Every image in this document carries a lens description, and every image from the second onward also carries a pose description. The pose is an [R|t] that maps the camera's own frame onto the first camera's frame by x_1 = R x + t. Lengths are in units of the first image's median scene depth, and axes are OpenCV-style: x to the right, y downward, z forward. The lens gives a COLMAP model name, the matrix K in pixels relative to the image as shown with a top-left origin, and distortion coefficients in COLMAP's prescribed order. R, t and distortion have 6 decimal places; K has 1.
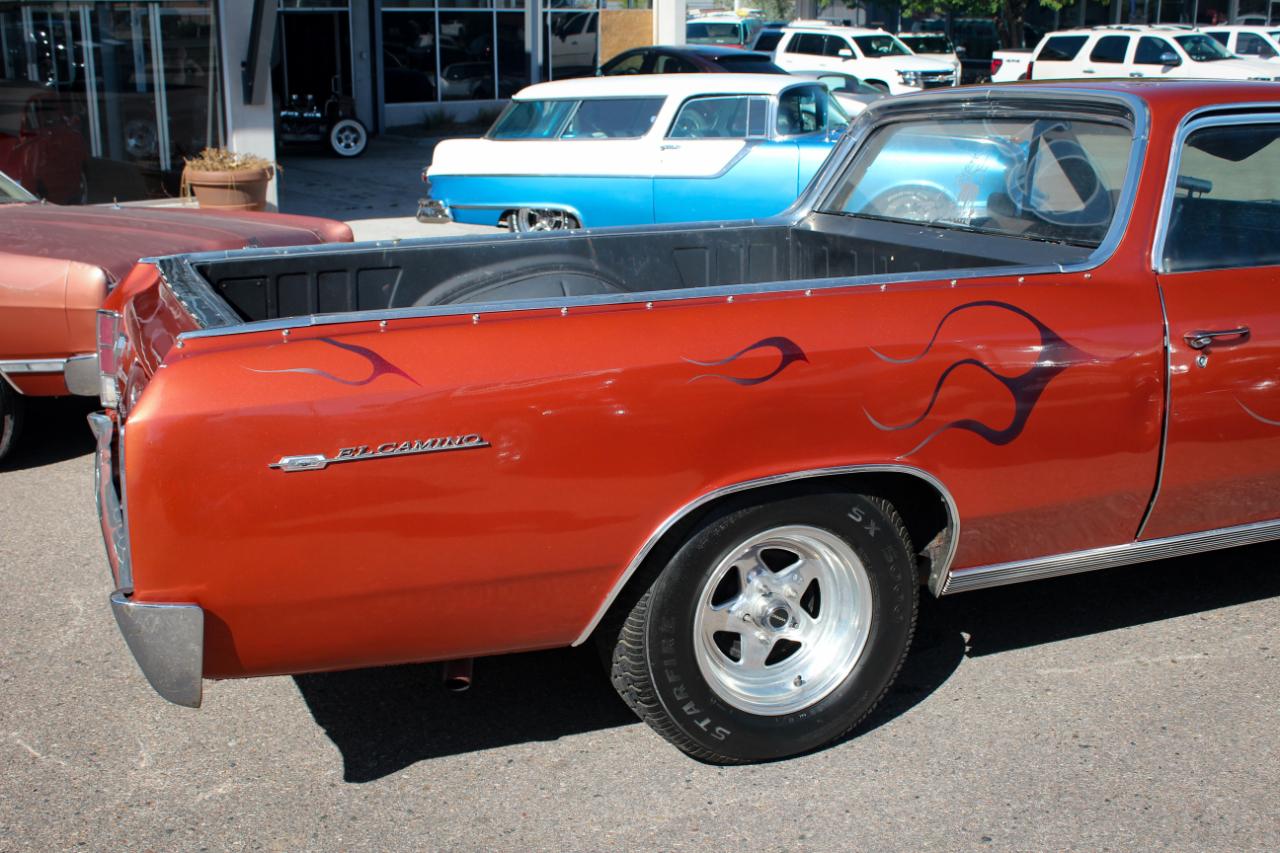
lens RADIAL K [[1562.5, 0, 642.0], [0, 1562.5, 440.6], [0, 0, 1]] dist [-0.081525, 0.049530]
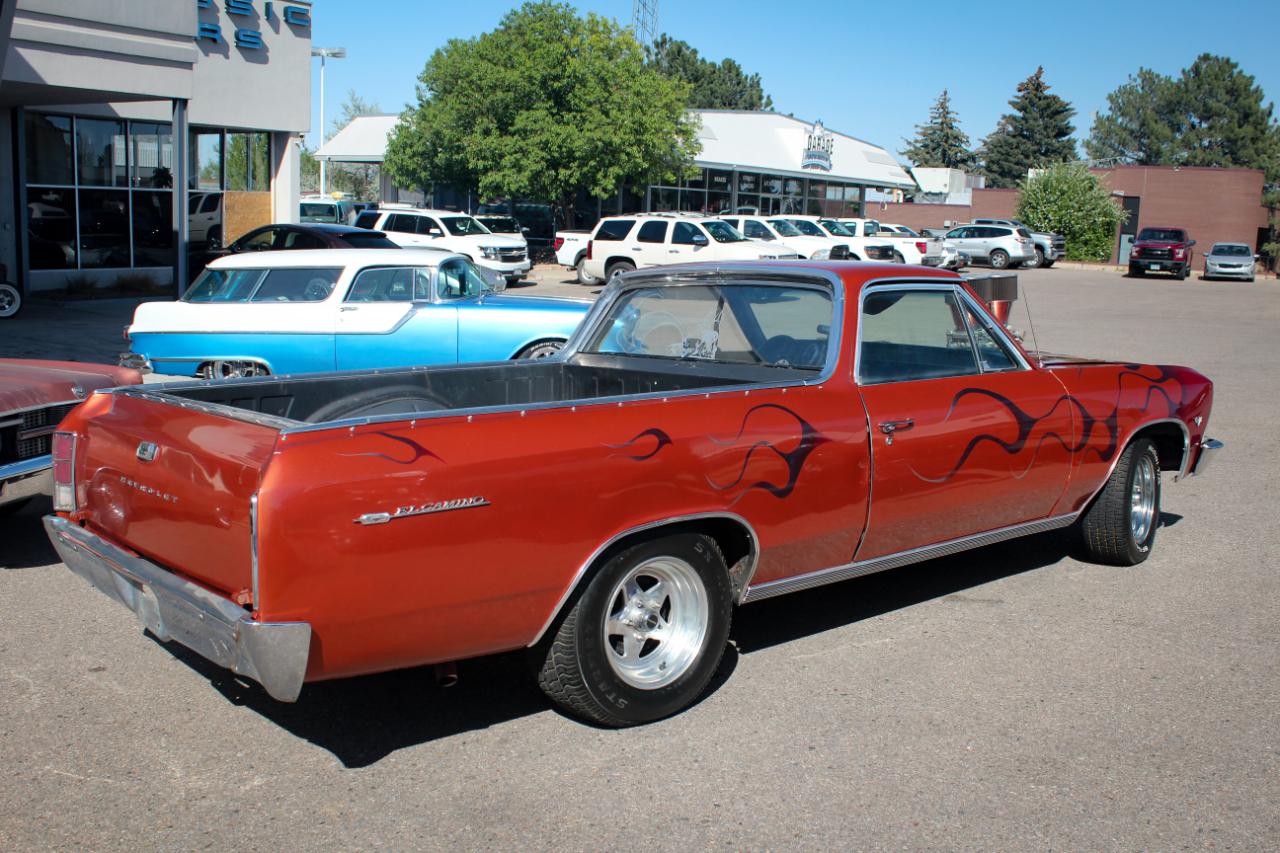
lens RADIAL K [[1484.2, 0, 640.0], [0, 1484.2, 426.5], [0, 0, 1]] dist [-0.116820, 0.047546]
pose [[0.939579, -0.021555, 0.341654, -0.341480], [0.059036, 0.993266, -0.099689, 0.060592], [-0.337204, 0.113836, 0.934524, -0.273239]]
